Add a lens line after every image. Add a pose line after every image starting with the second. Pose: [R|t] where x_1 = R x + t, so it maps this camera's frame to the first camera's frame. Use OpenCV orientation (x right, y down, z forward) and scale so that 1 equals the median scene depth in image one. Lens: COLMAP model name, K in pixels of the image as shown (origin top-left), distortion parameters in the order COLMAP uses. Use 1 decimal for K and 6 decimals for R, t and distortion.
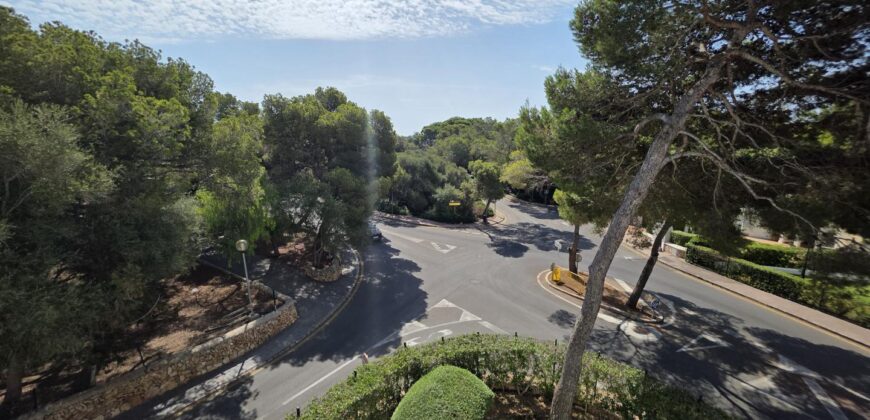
lens RADIAL K [[343.8, 0, 435.7], [0, 343.8, 207.3], [0, 0, 1]] dist [-0.001358, 0.000430]
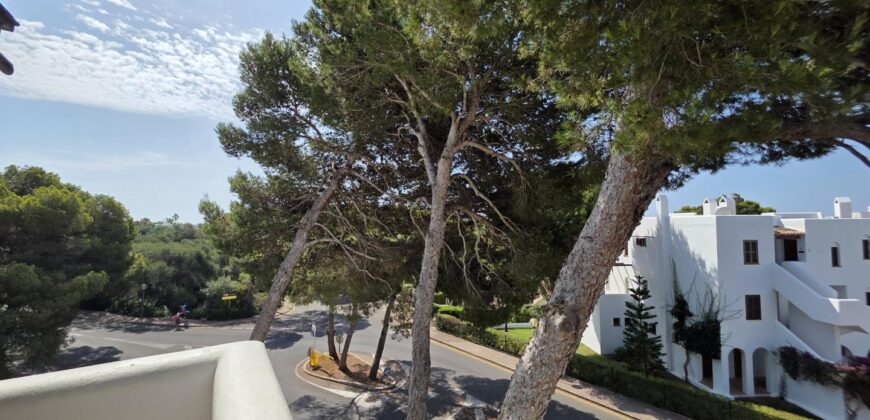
lens RADIAL K [[343.8, 0, 432.0], [0, 343.8, 211.4], [0, 0, 1]] dist [-0.001358, 0.000430]
pose [[0.888016, 0.023274, 0.459224, 0.153773], [0.087223, 0.972059, -0.217929, 0.018878], [-0.451465, 0.233579, 0.861174, -0.109024]]
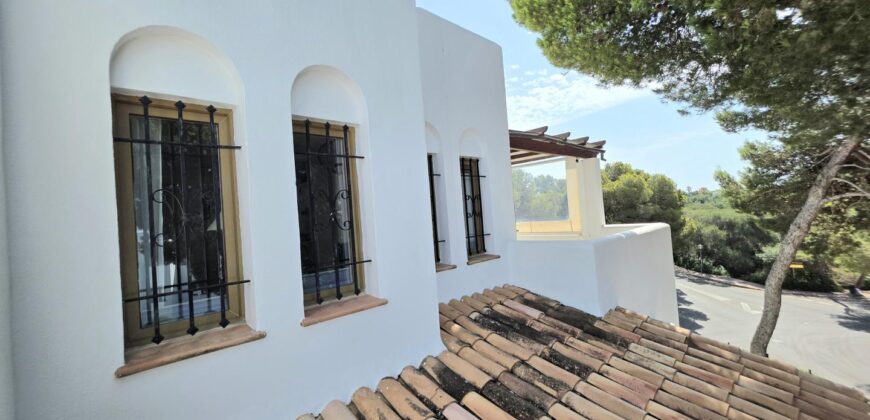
lens RADIAL K [[343.8, 0, 428.9], [0, 343.8, 204.7], [0, 0, 1]] dist [-0.001358, 0.000430]
pose [[0.621583, -0.064625, -0.780678, 0.233382], [-0.084975, 0.985148, -0.149209, 0.059617], [0.778726, 0.159084, 0.606860, -0.290340]]
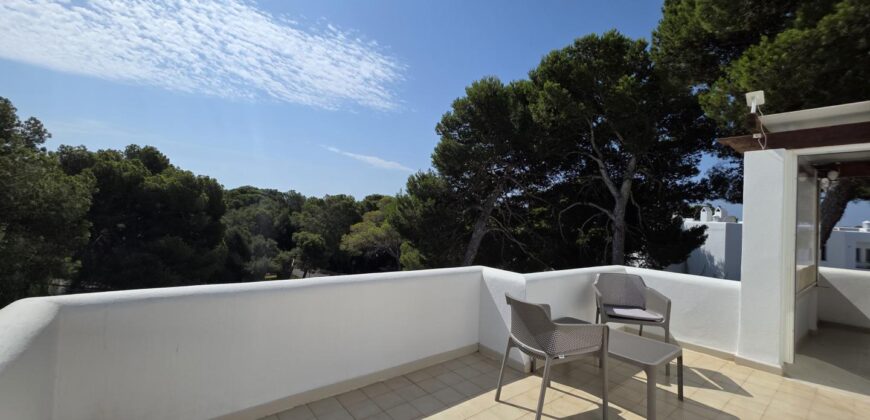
lens RADIAL K [[343.8, 0, 430.0], [0, 343.8, 209.5], [0, 0, 1]] dist [-0.001358, 0.000430]
pose [[0.833065, 0.057170, 0.550213, -0.159863], [0.057501, 0.980308, -0.188920, 0.019228], [-0.550179, 0.189021, 0.813372, -0.085757]]
